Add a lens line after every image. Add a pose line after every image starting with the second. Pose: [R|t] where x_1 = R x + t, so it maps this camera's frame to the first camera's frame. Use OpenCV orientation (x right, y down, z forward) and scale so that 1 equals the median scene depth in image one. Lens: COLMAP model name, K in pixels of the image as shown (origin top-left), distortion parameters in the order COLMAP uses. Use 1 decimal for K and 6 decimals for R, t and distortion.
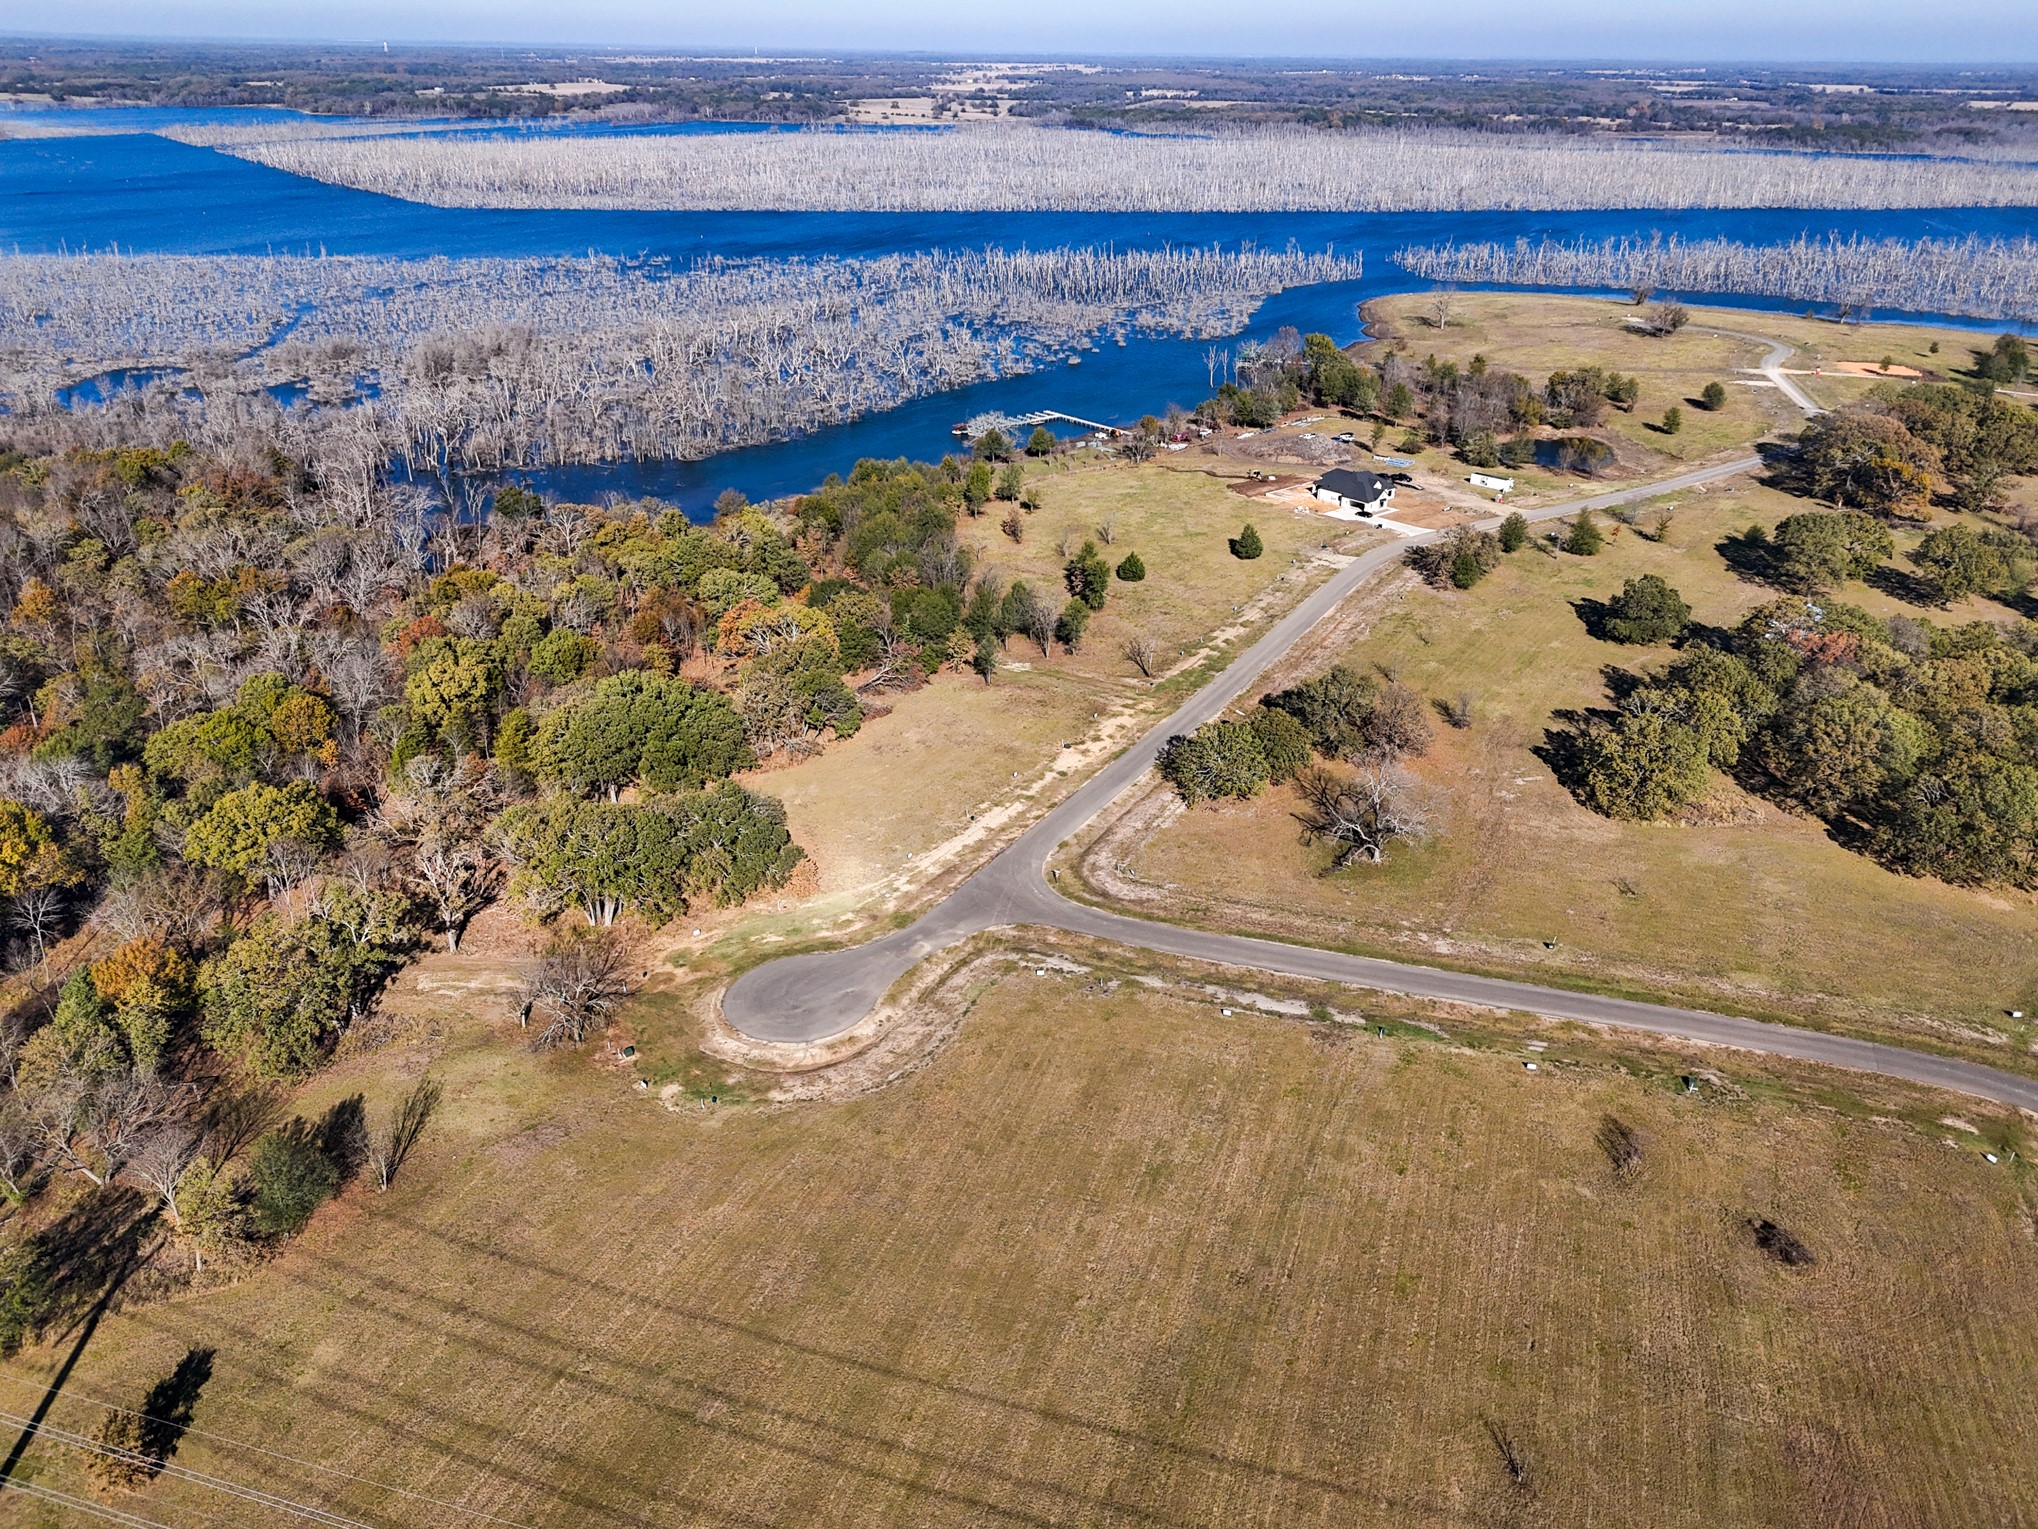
lens RADIAL K [[1492.8, 0, 1018.3], [0, 1492.8, 760.4], [0, 0, 1]] dist [0.060318, -0.051389]
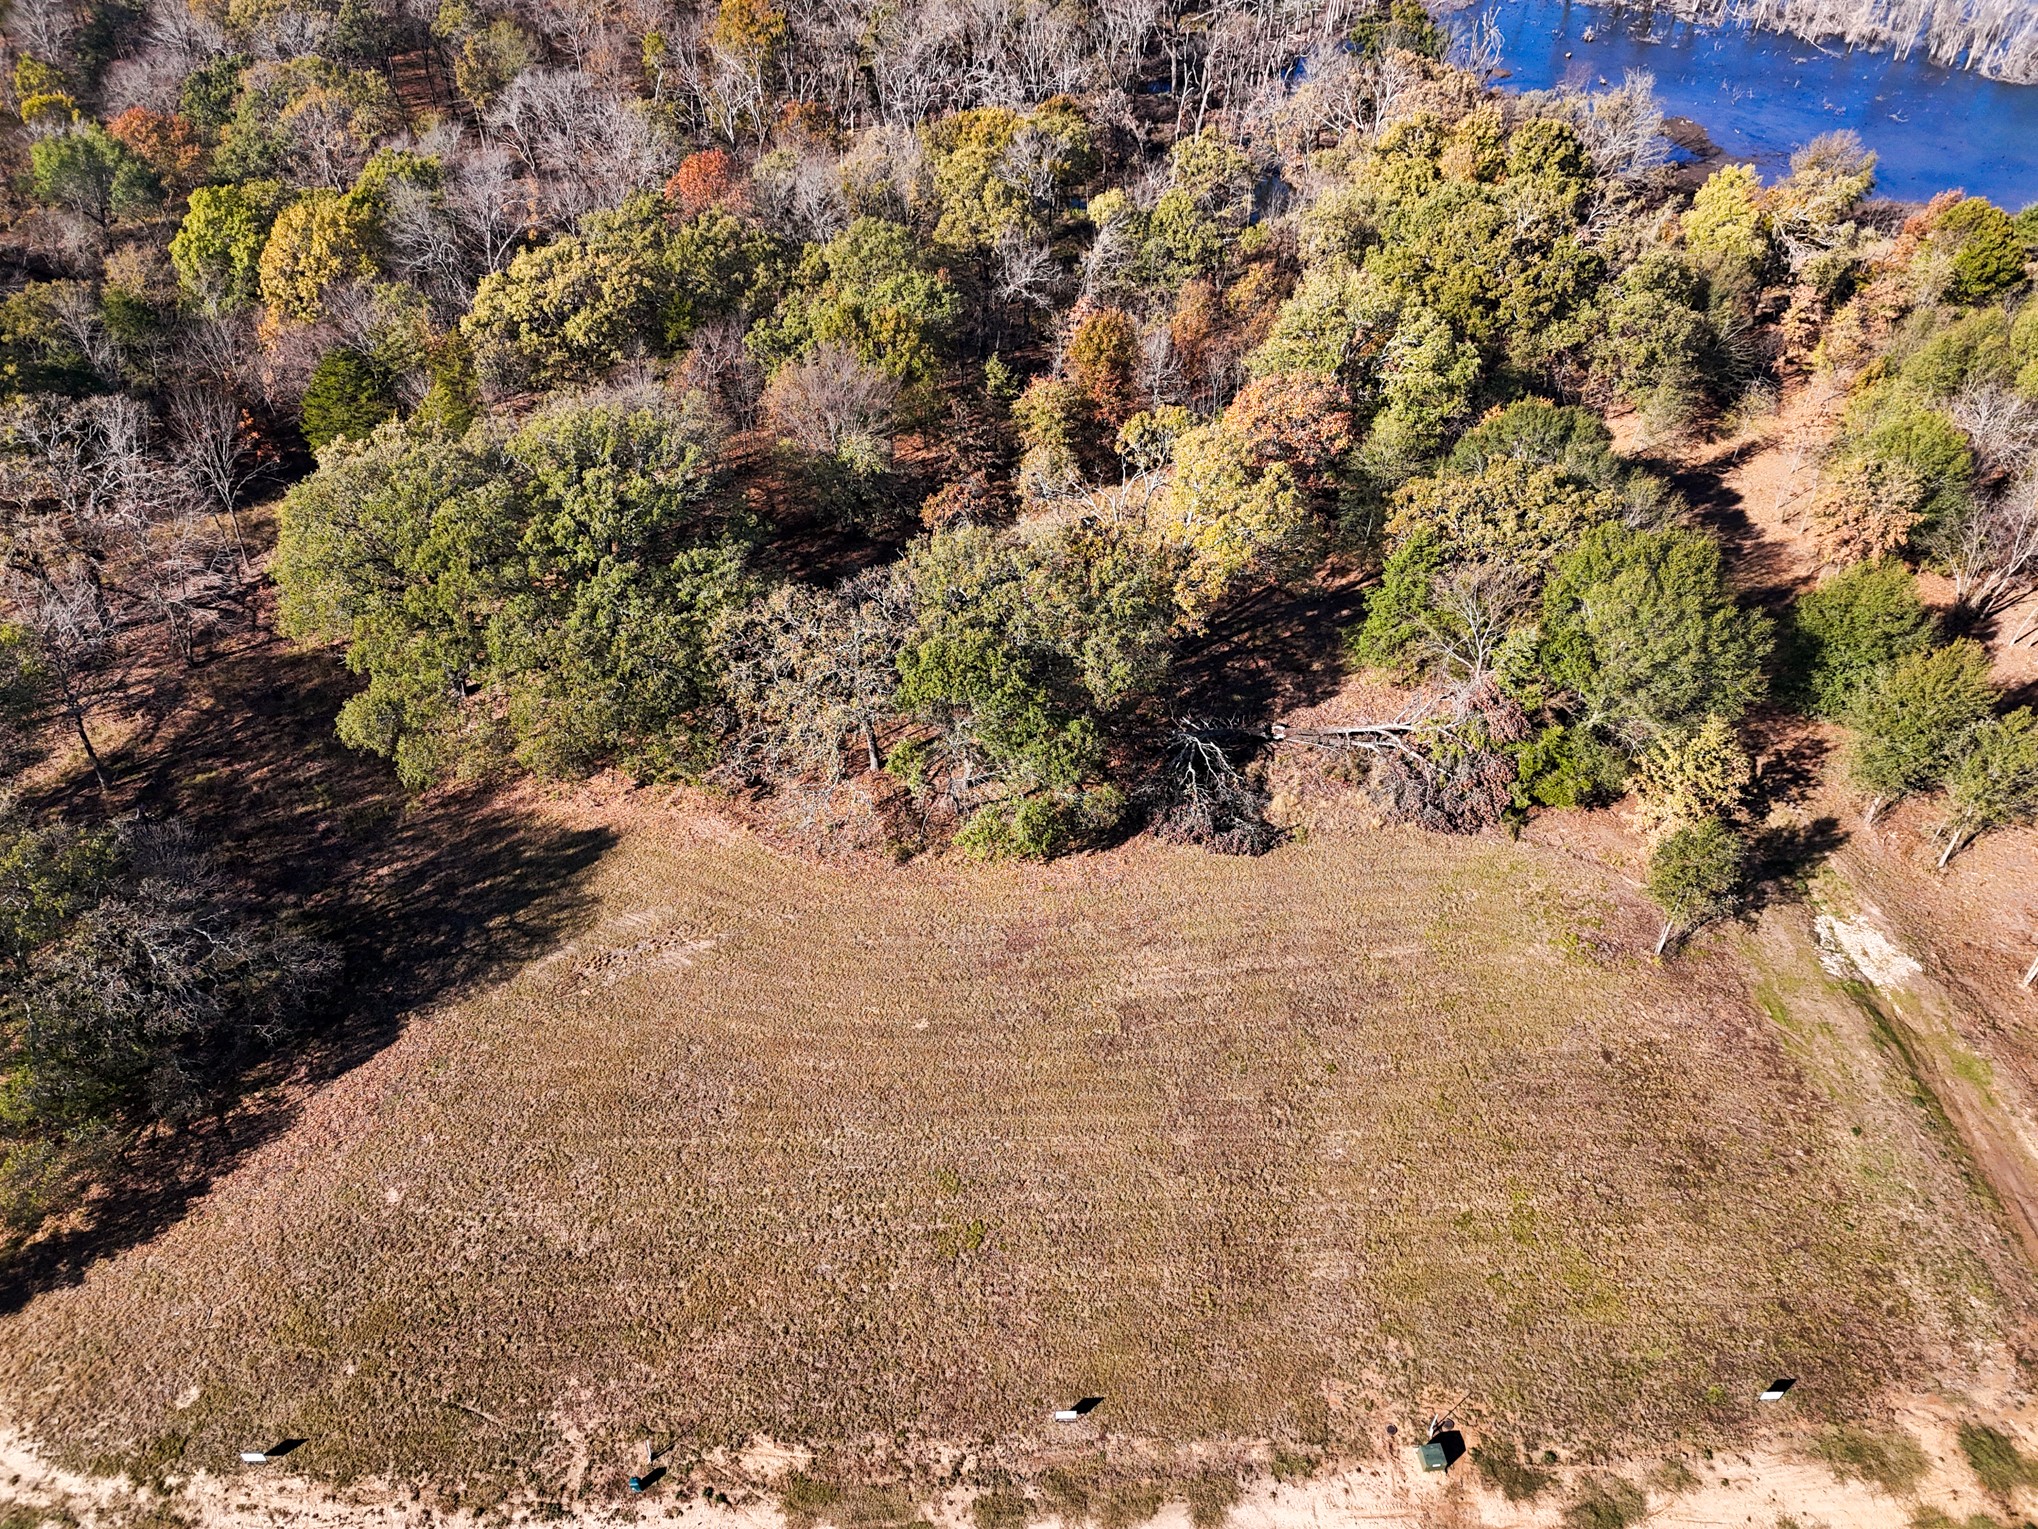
lens RADIAL K [[1492.8, 0, 1020.4], [0, 1492.8, 755.9], [0, 0, 1]] dist [0.060318, -0.051389]
pose [[0.533411, 0.549556, -0.643009, 0.078825], [-0.373767, 0.835082, 0.403654, -0.150362], [0.758796, 0.025022, 0.650848, 0.687325]]
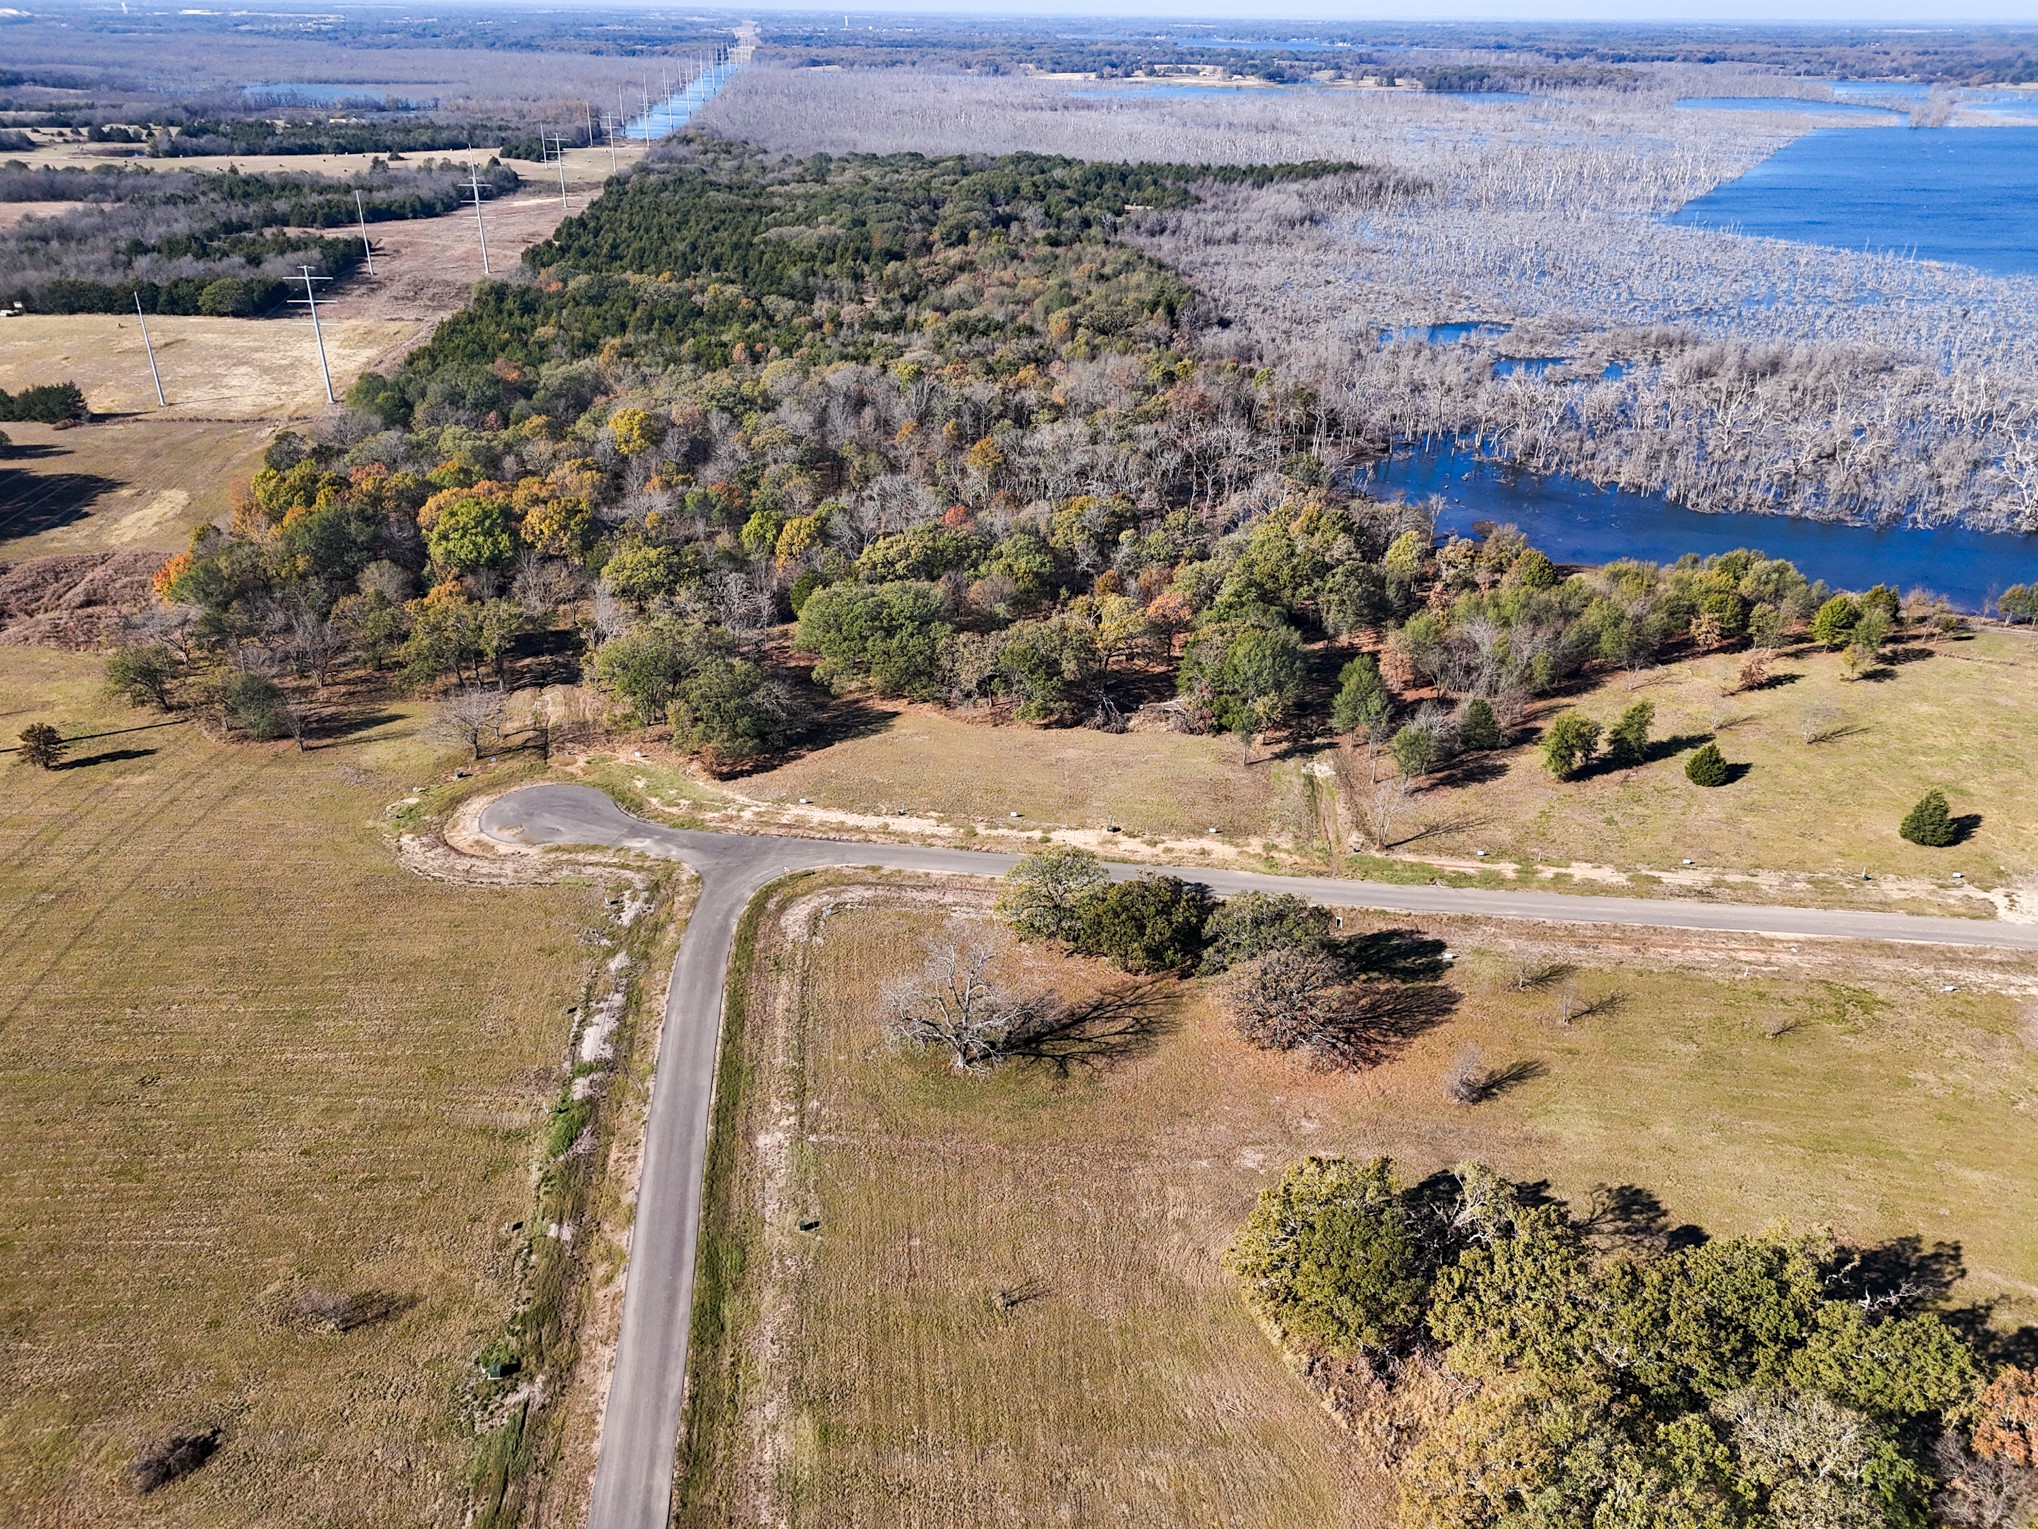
lens RADIAL K [[1492.8, 0, 1019.7], [0, 1492.8, 751.2], [0, 0, 1]] dist [0.060318, -0.051389]
pose [[0.390012, 0.401185, -0.828819, 0.613560], [-0.400143, 0.884510, 0.239850, -0.203378], [0.829323, 0.238102, 0.505501, 0.442600]]
